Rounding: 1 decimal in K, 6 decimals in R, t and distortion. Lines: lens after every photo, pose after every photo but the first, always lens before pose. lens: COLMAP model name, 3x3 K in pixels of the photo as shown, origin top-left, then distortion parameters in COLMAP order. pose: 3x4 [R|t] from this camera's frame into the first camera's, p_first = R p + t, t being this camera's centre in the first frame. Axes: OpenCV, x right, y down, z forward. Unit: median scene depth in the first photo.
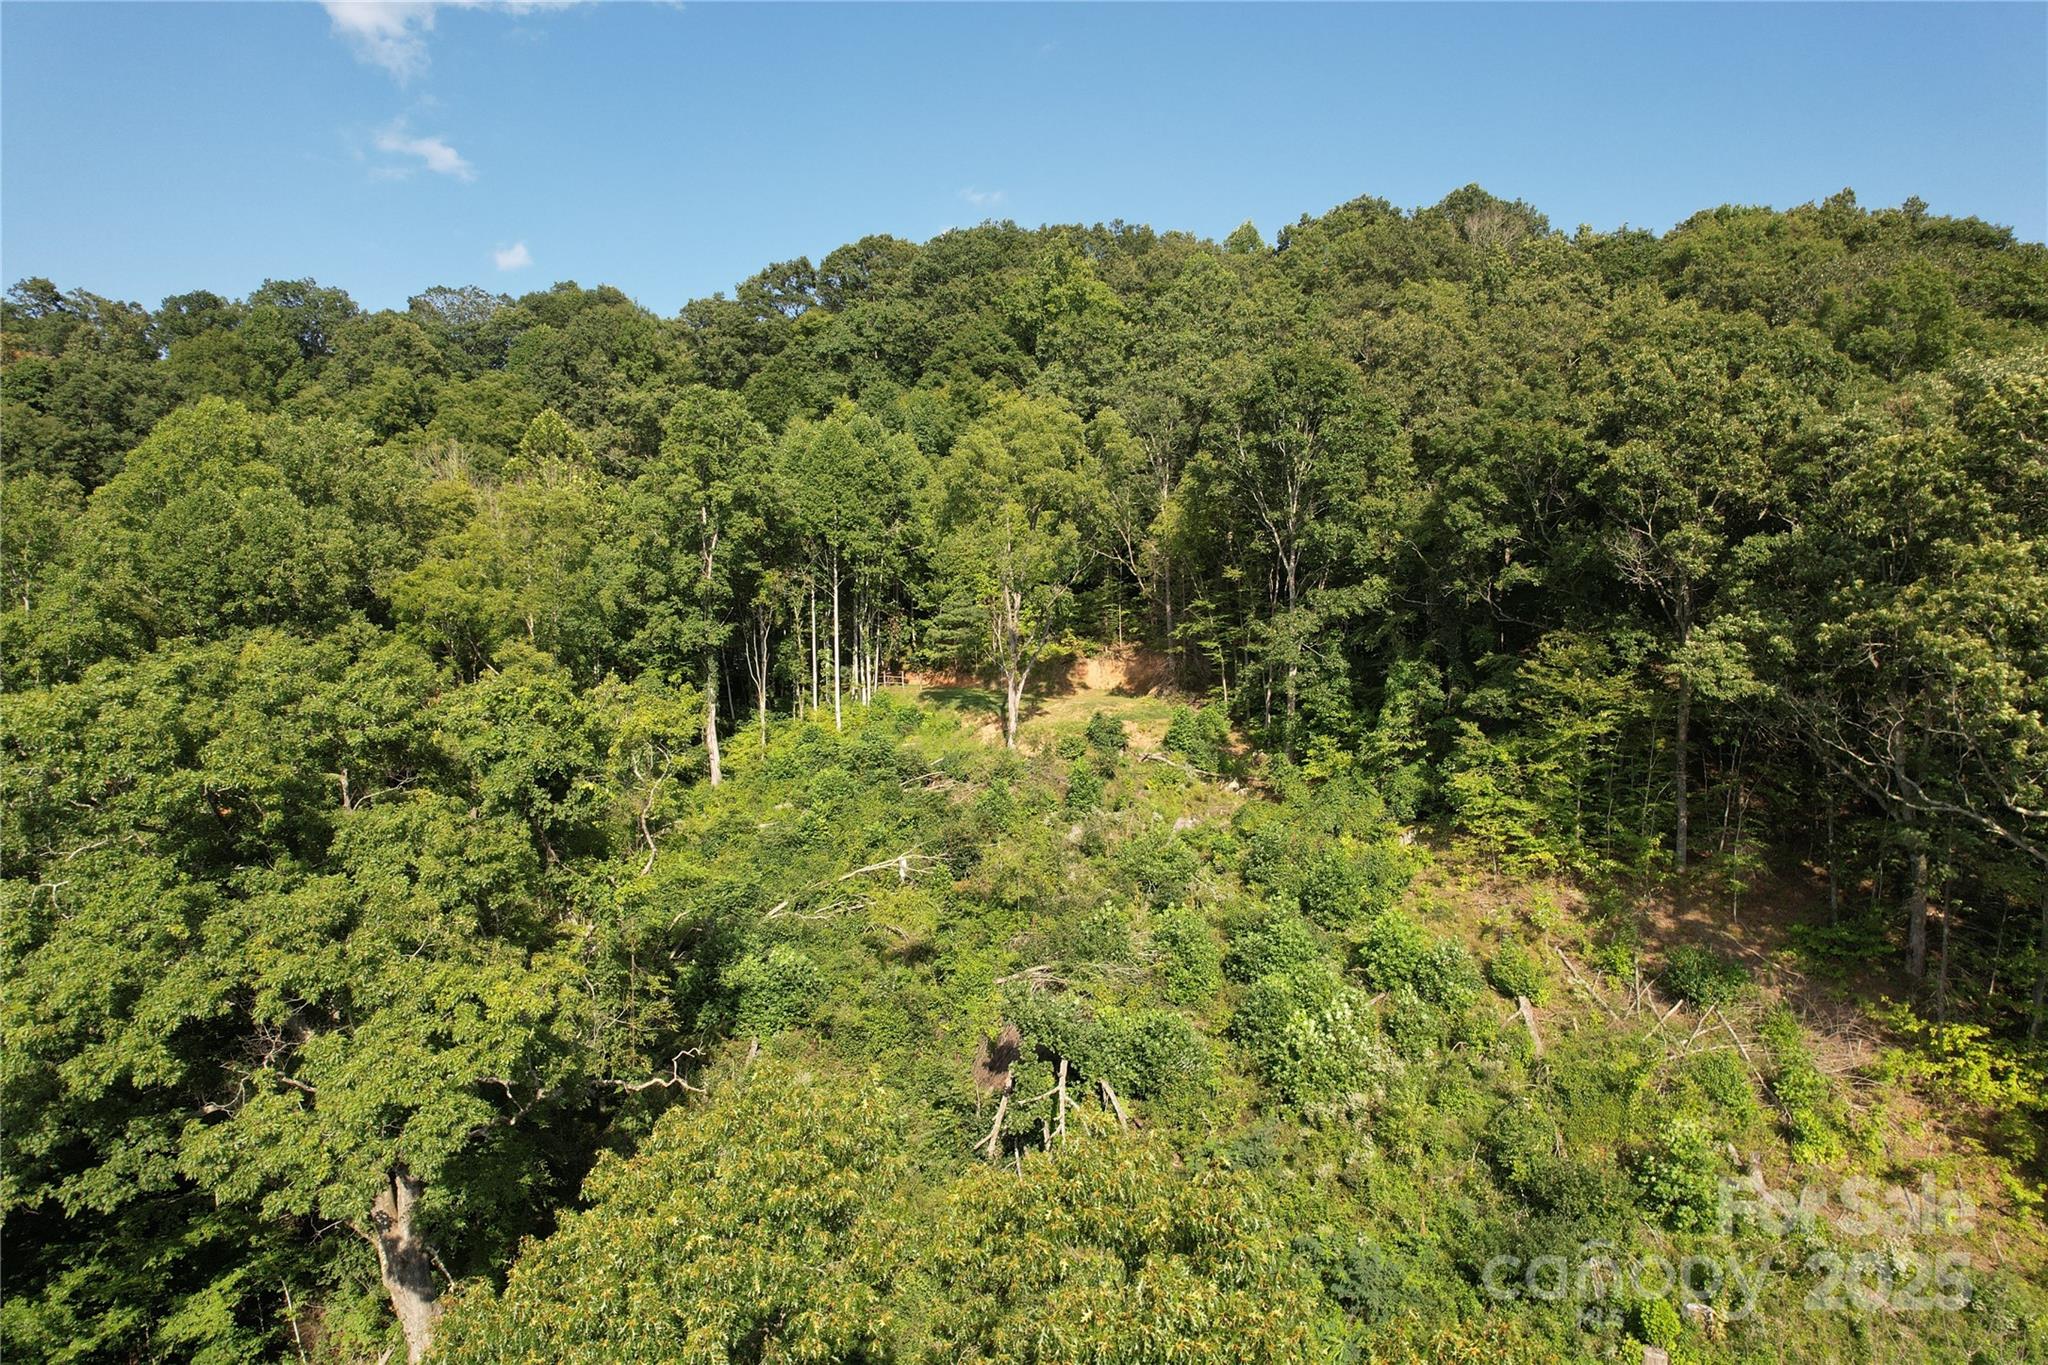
lens RADIAL K [[1268.4, 0, 1037.4], [0, 1268.4, 671.8], [0, 0, 1]] dist [-0.047954, 0.046394]
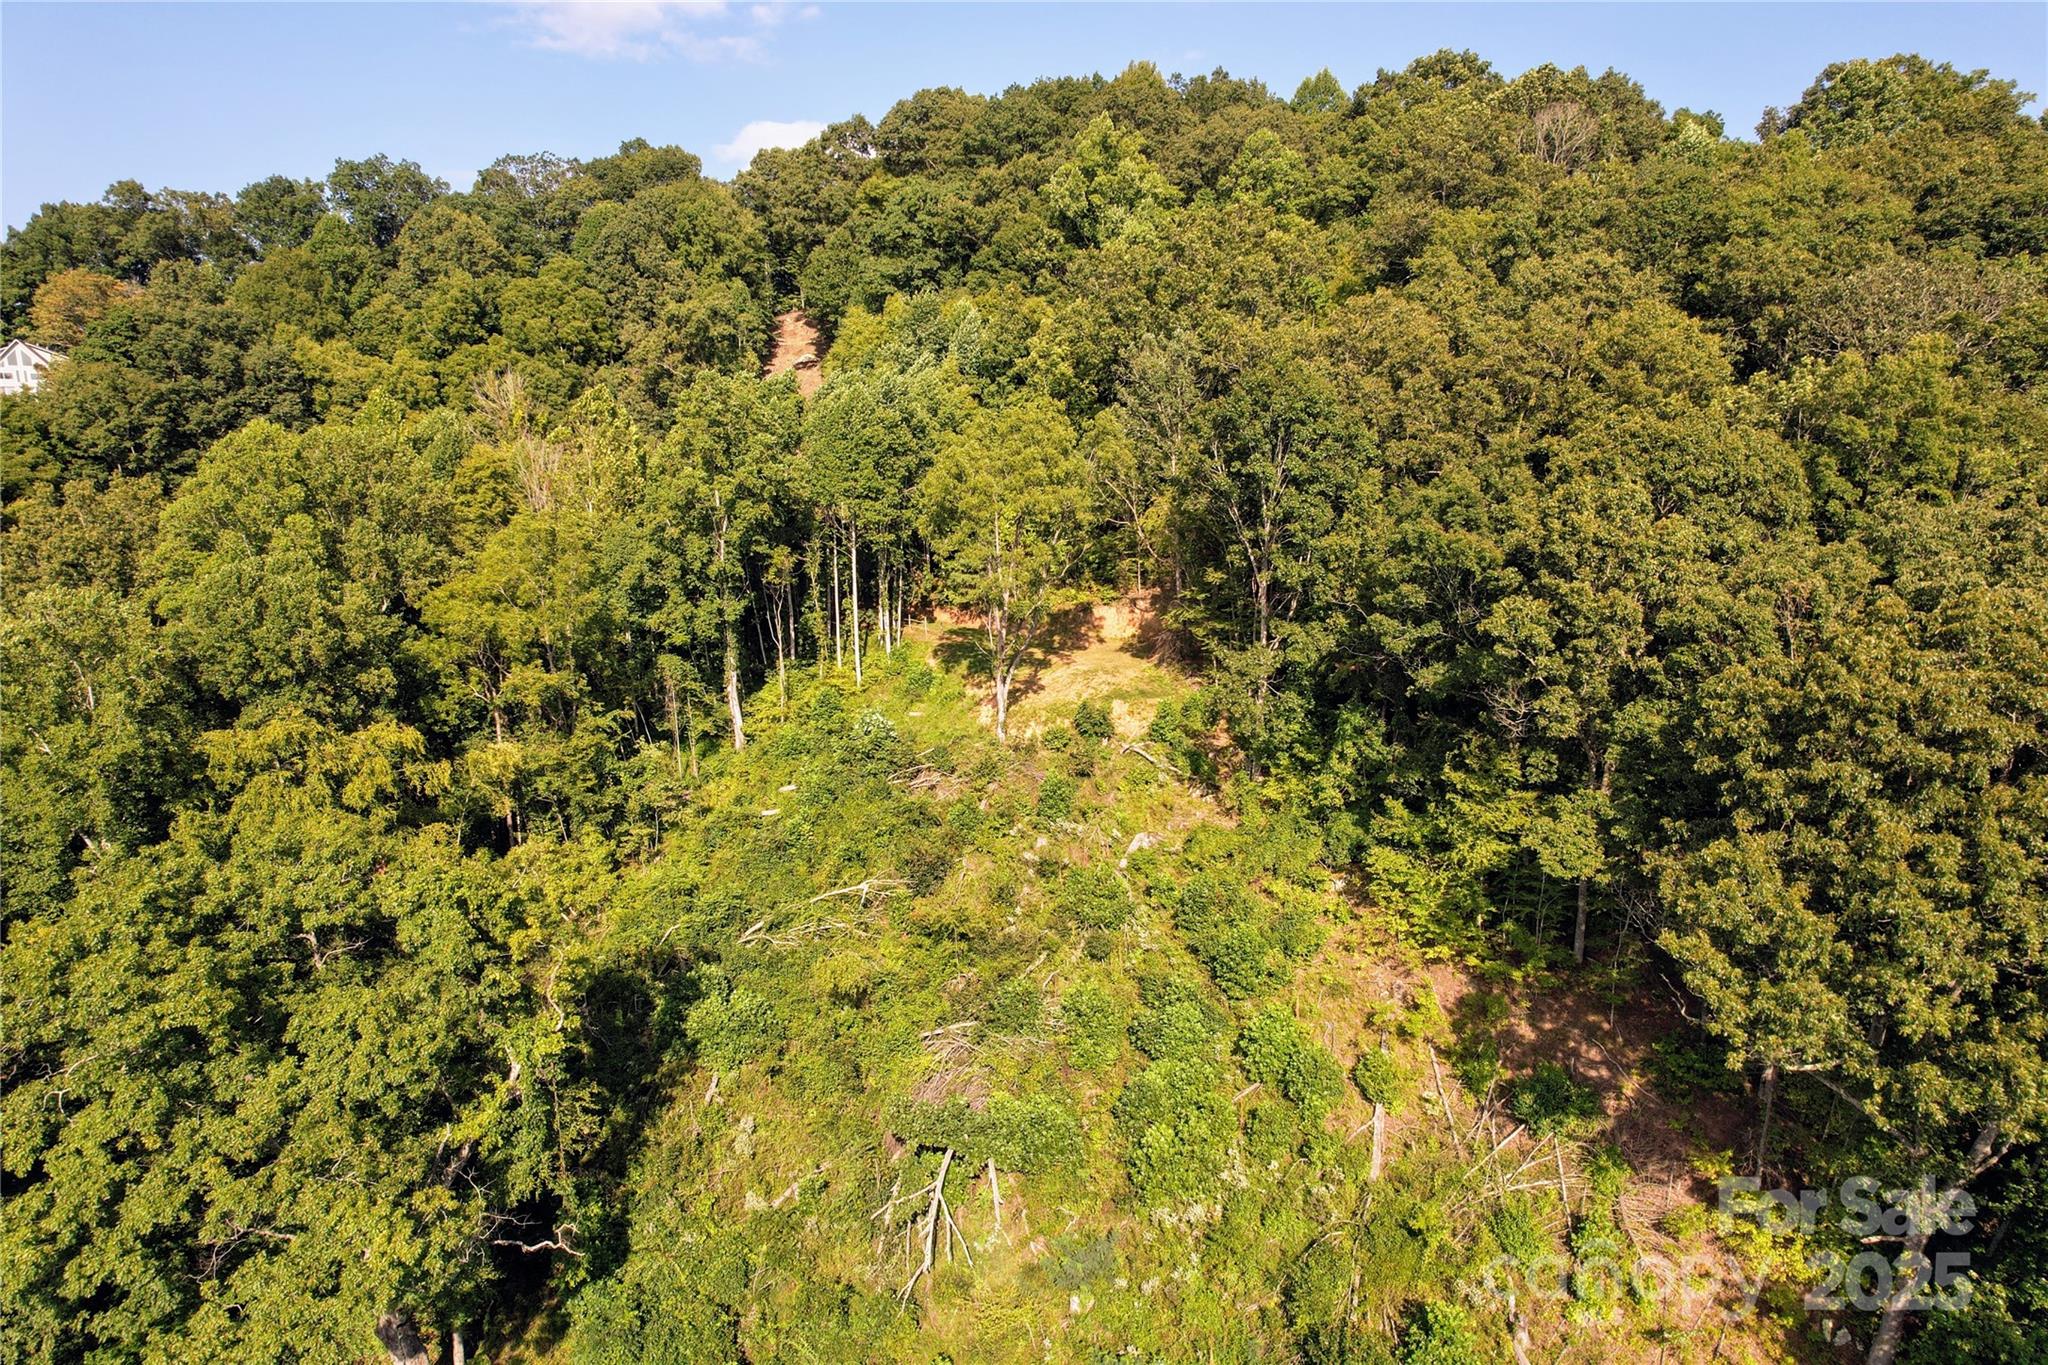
lens RADIAL K [[1268.4, 0, 1037.4], [0, 1268.4, 671.8], [0, 0, 1]] dist [-0.047954, 0.046394]
pose [[0.993966, 0.022357, -0.107383, 0.113234], [-0.001762, 0.982135, 0.188168, -0.176666], [0.109671, -0.186843, 0.976249, -0.012170]]
